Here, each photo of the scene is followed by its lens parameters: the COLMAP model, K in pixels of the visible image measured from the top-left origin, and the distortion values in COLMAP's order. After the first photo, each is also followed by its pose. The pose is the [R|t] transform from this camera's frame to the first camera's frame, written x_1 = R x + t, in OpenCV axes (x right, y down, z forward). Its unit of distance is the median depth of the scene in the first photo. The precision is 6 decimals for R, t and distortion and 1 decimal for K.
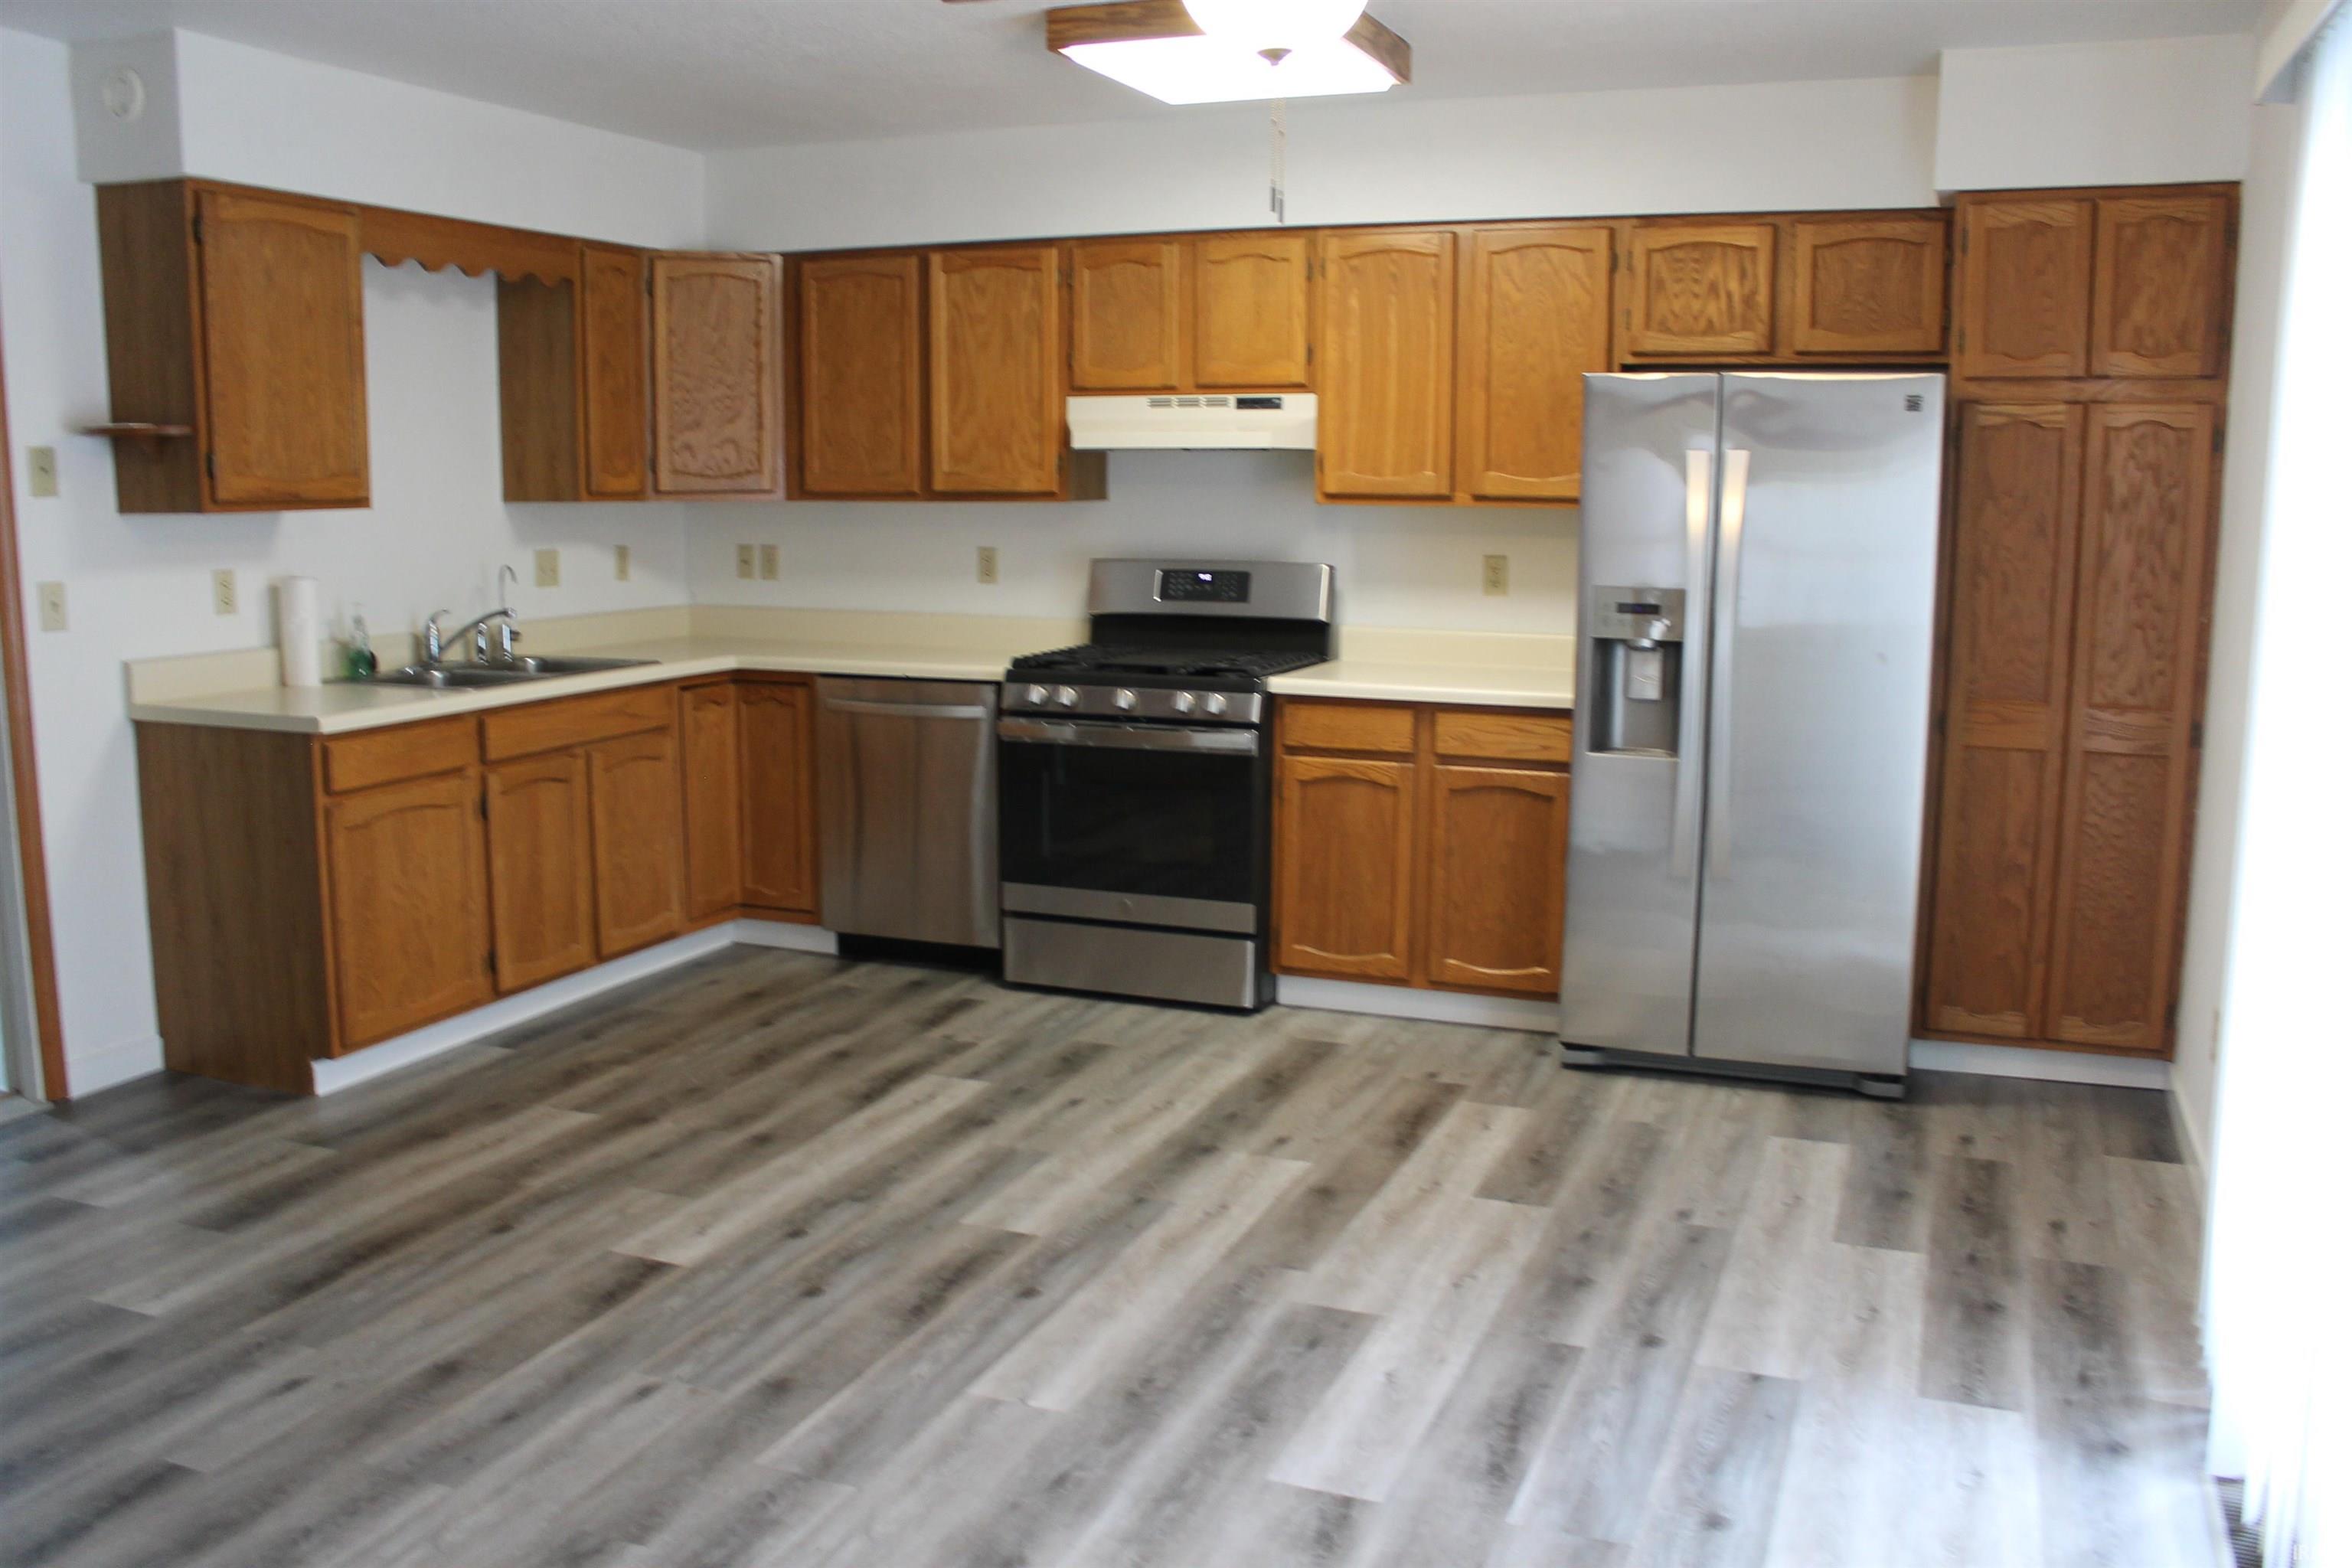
lens RADIAL K [[1970.3, 0, 1181.9], [0, 1970.3, 787.1], [0, 0, 1]] dist [-0.153687, 0.117962]
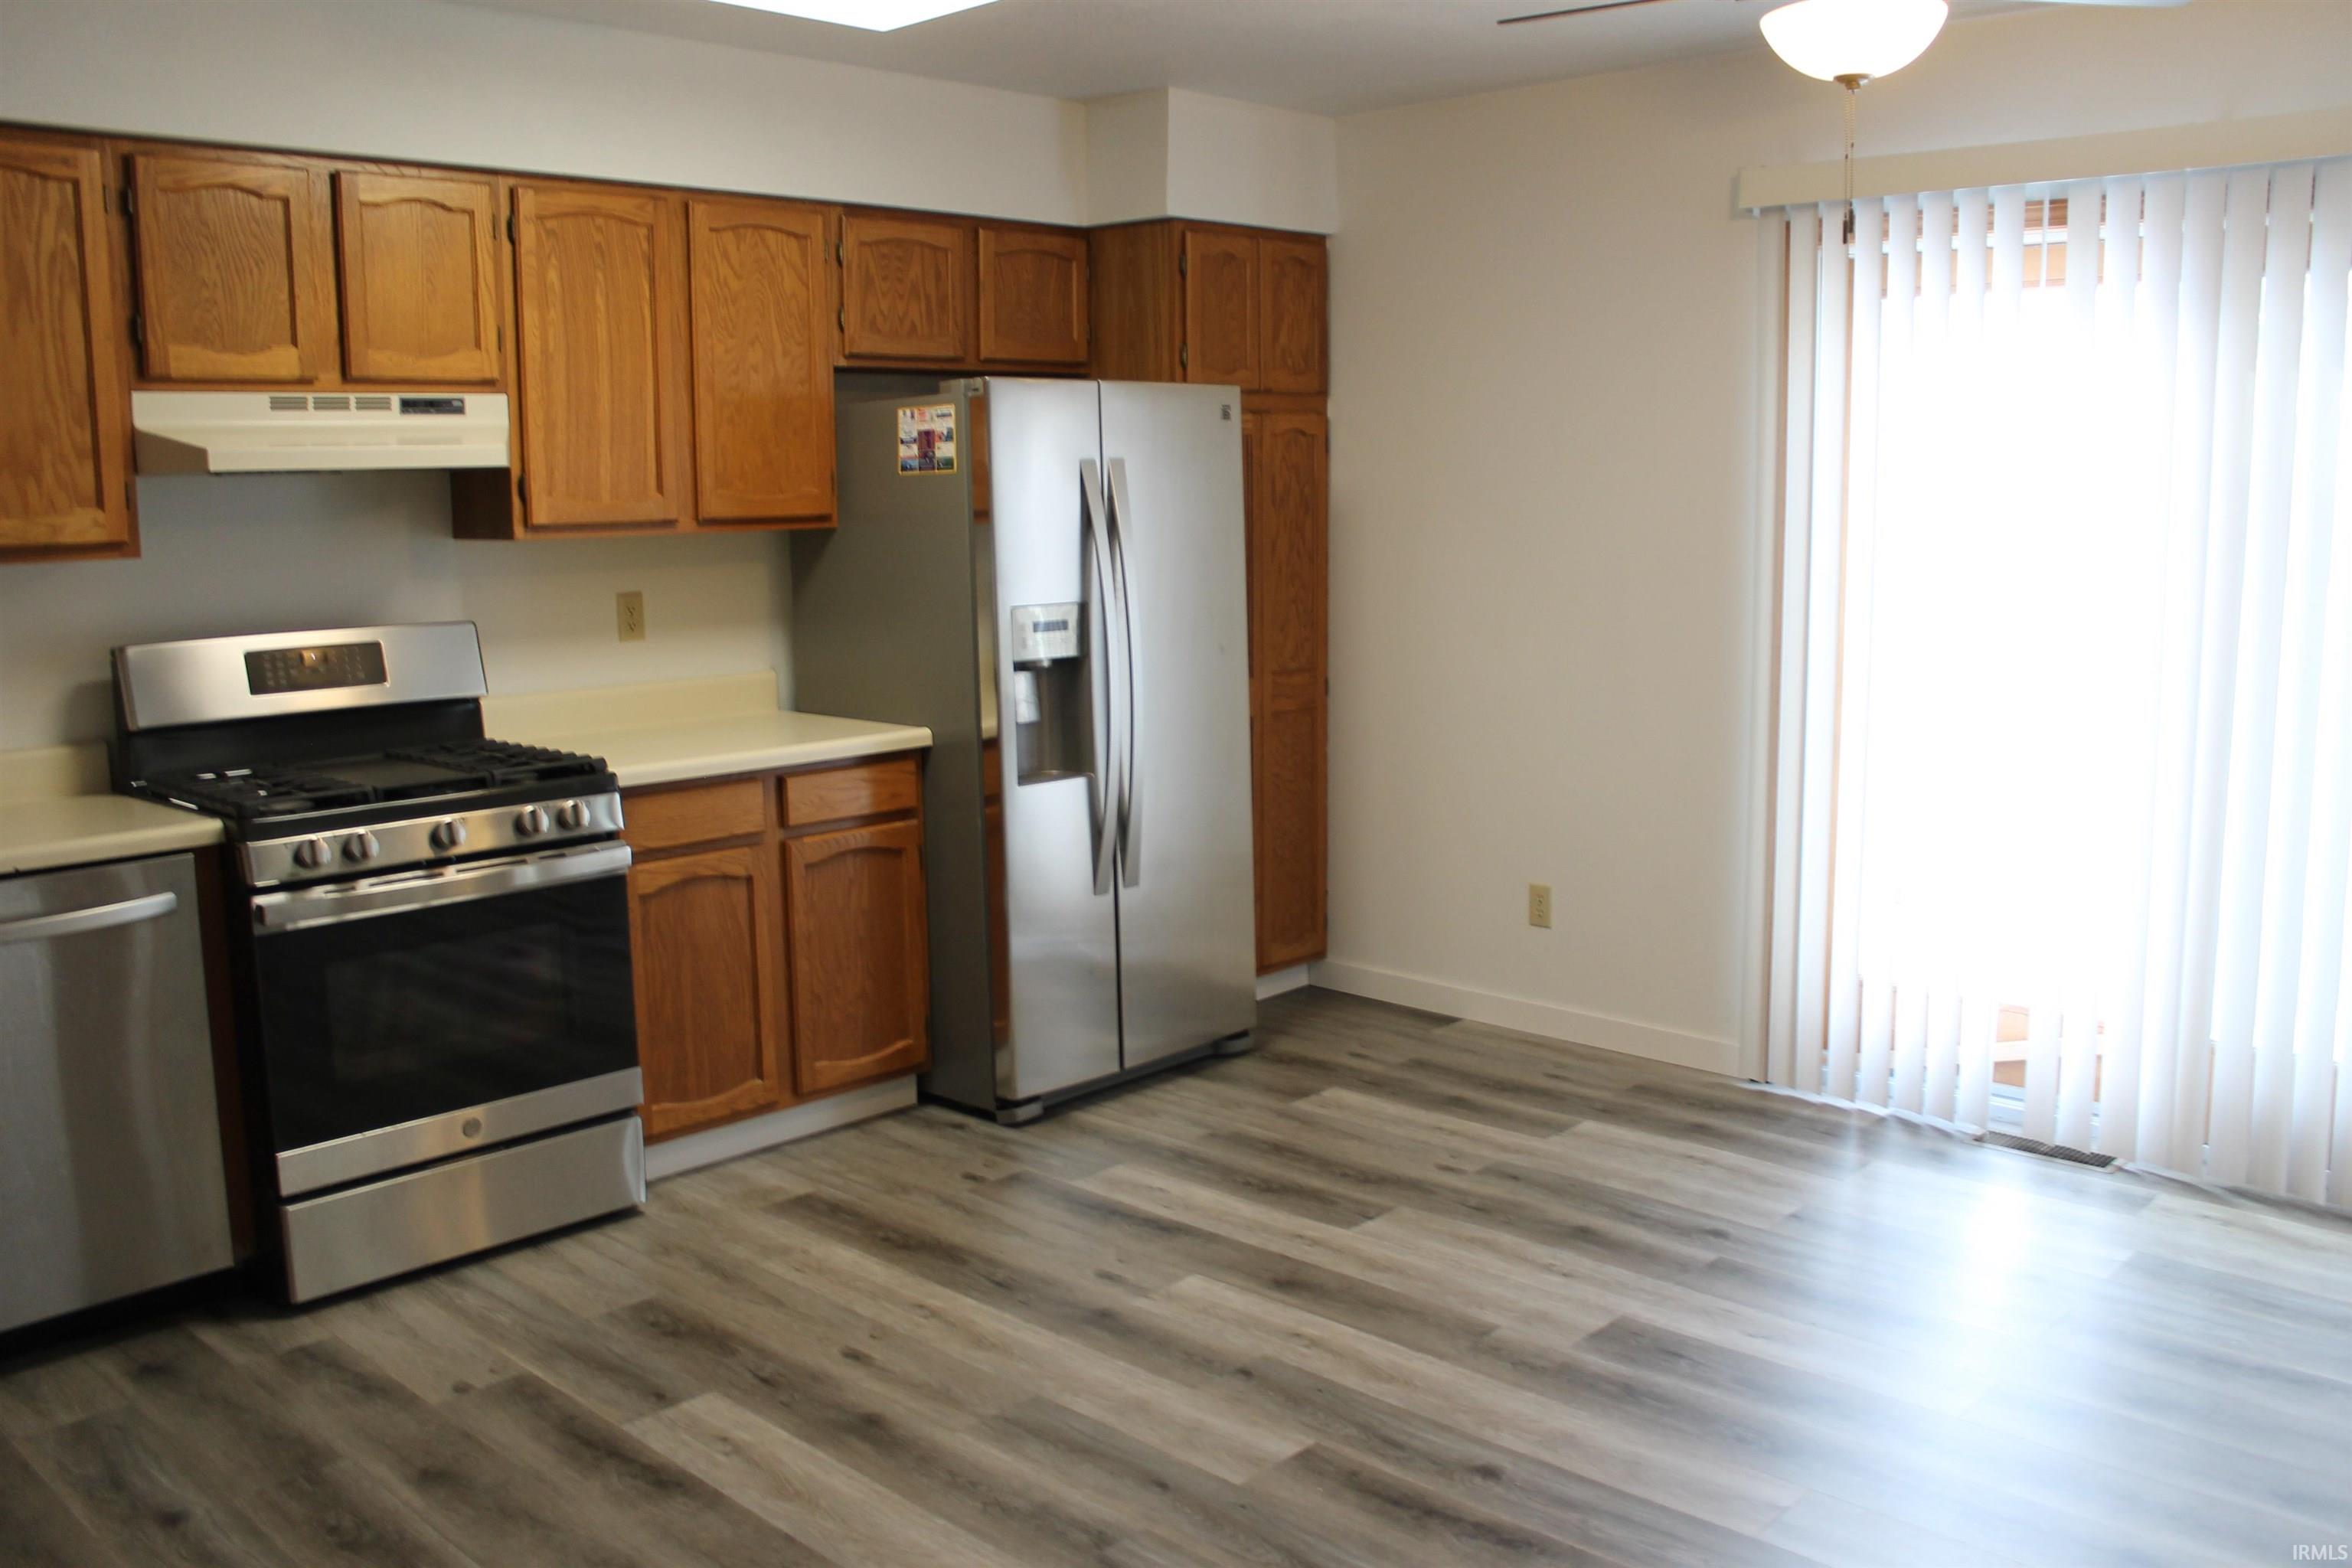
lens RADIAL K [[1970.3, 0, 1181.9], [0, 1970.3, 787.1], [0, 0, 1]] dist [-0.153687, 0.117962]
pose [[0.374241, -0.152284, 0.914742, -0.601564], [0.160963, 0.982118, 0.097647, -0.093027], [-0.913255, 0.110696, 0.392061, 0.547697]]
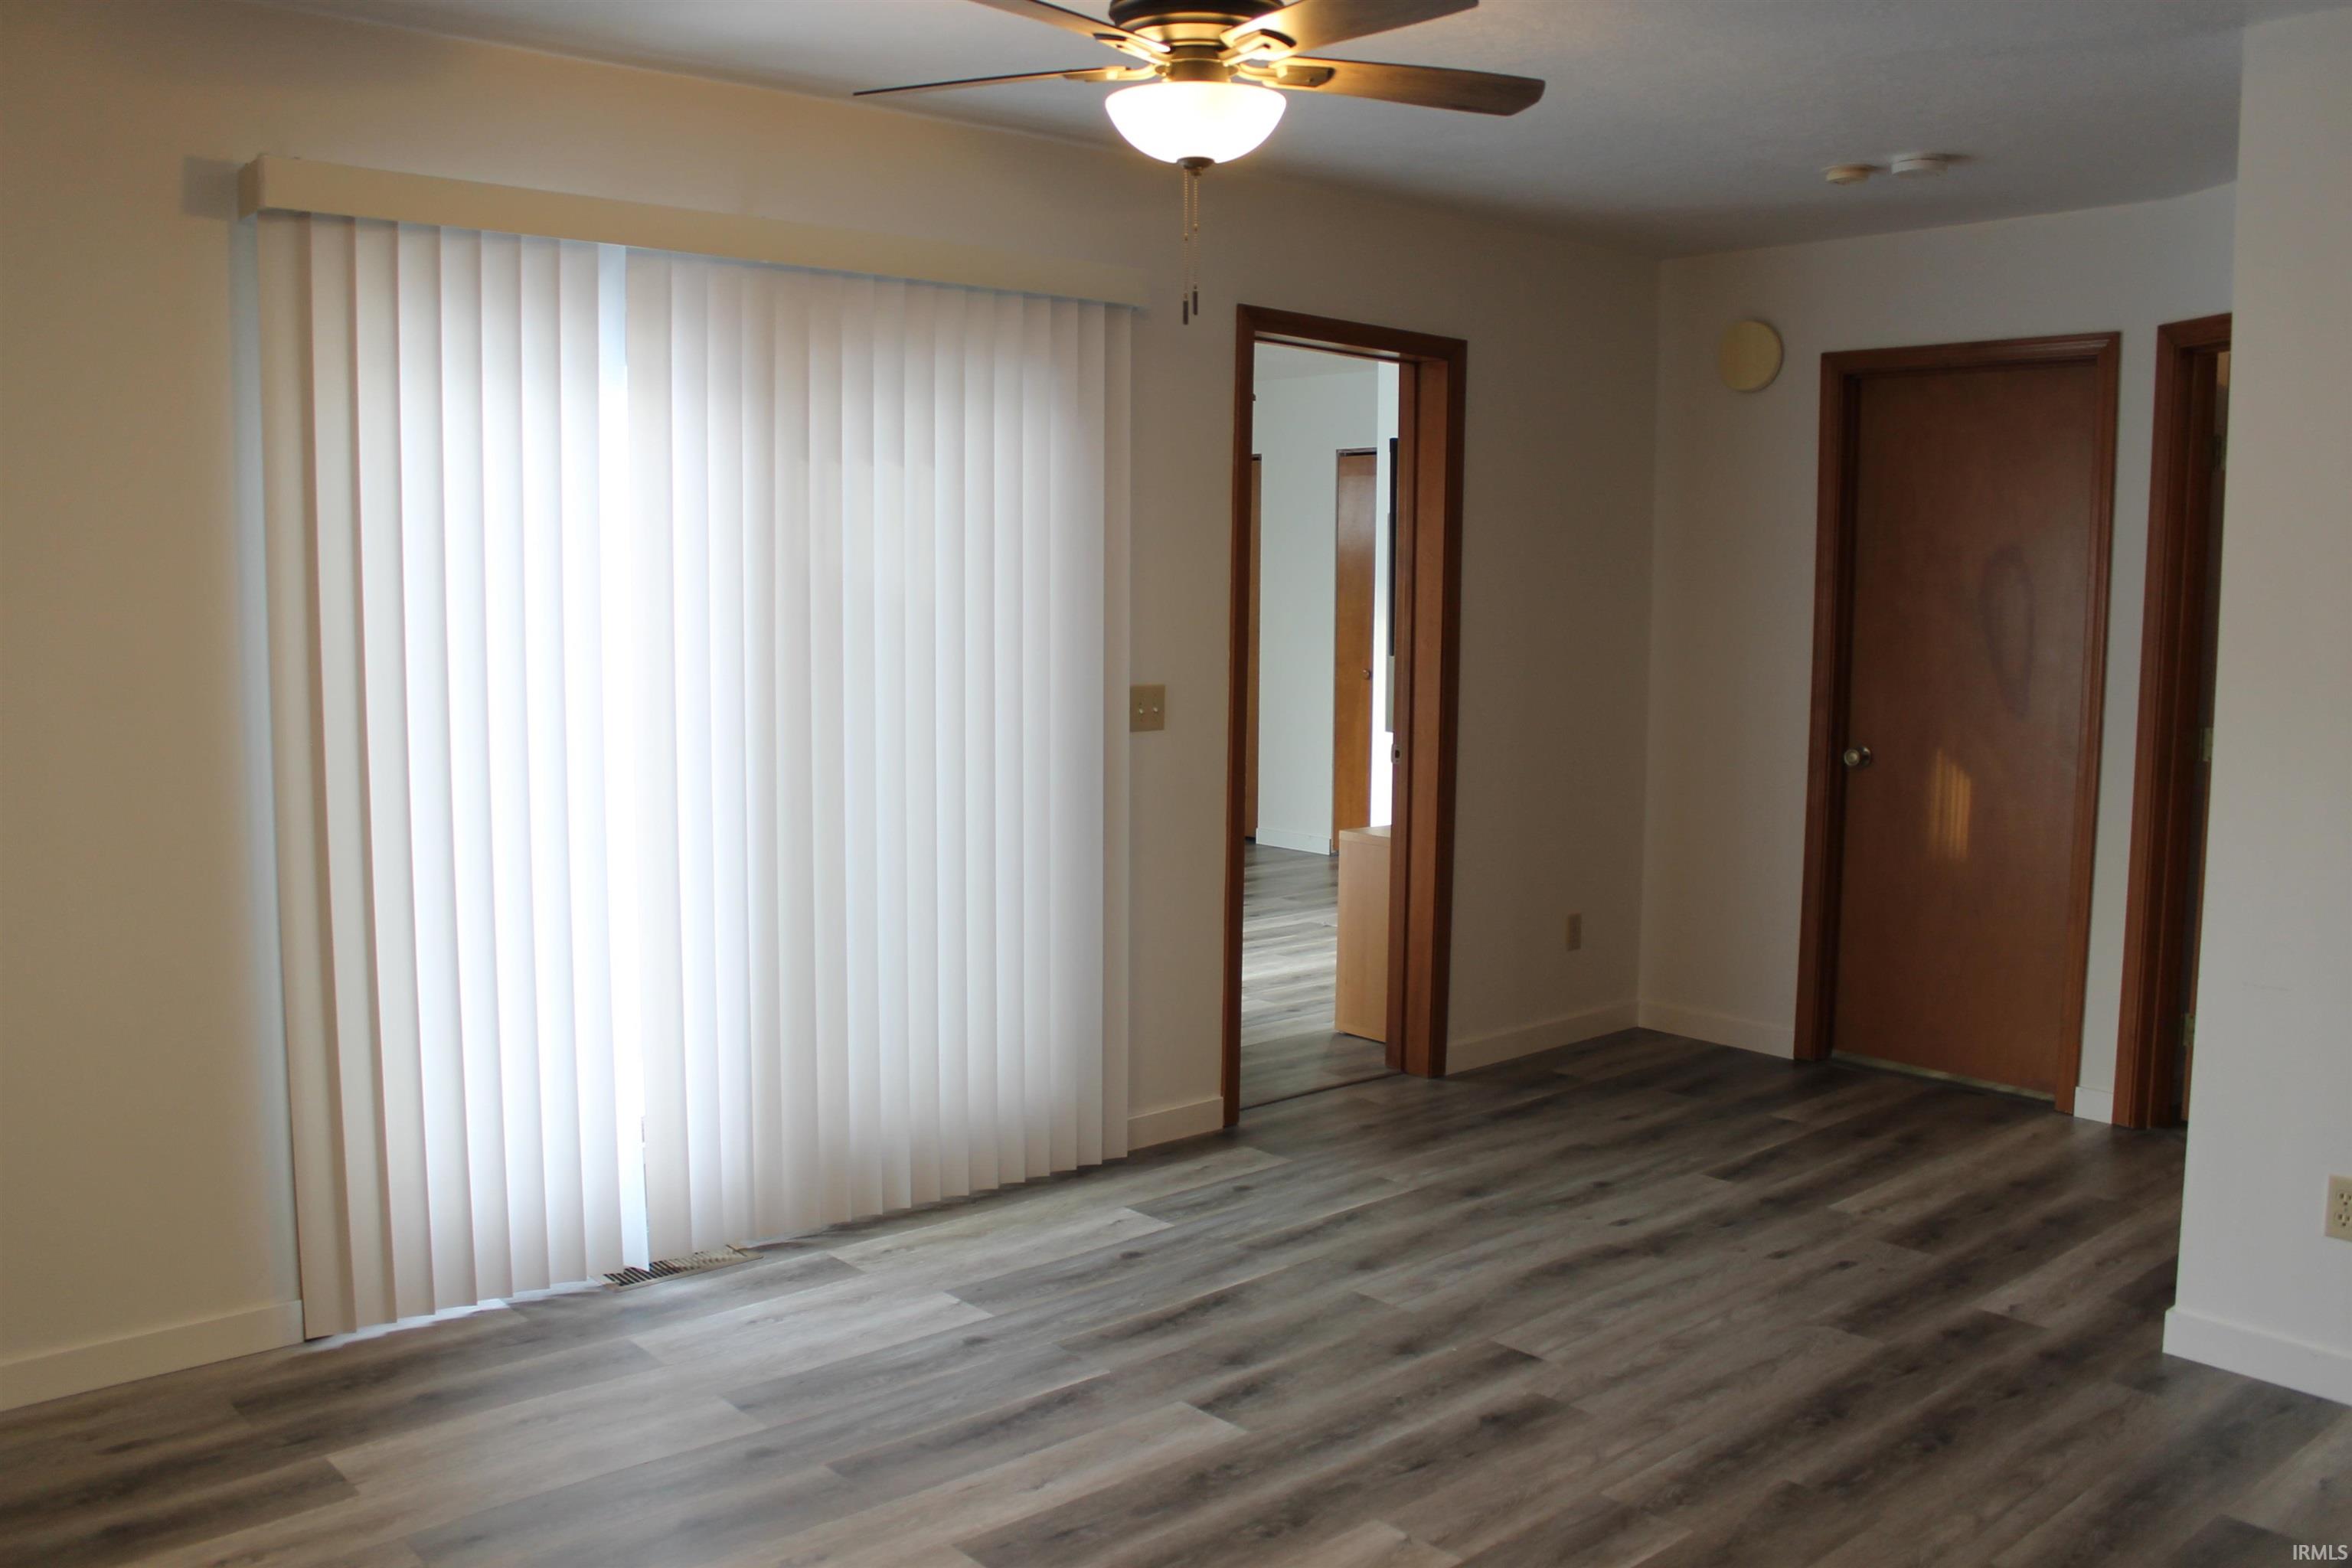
lens RADIAL K [[1970.3, 0, 1181.9], [0, 1970.3, 787.1], [0, 0, 1]] dist [-0.153687, 0.117962]
pose [[-0.893827, -0.060206, 0.444352, -0.240219], [0.058357, 0.966900, 0.248393, -0.178484], [-0.444599, 0.247952, -0.860727, 1.118811]]
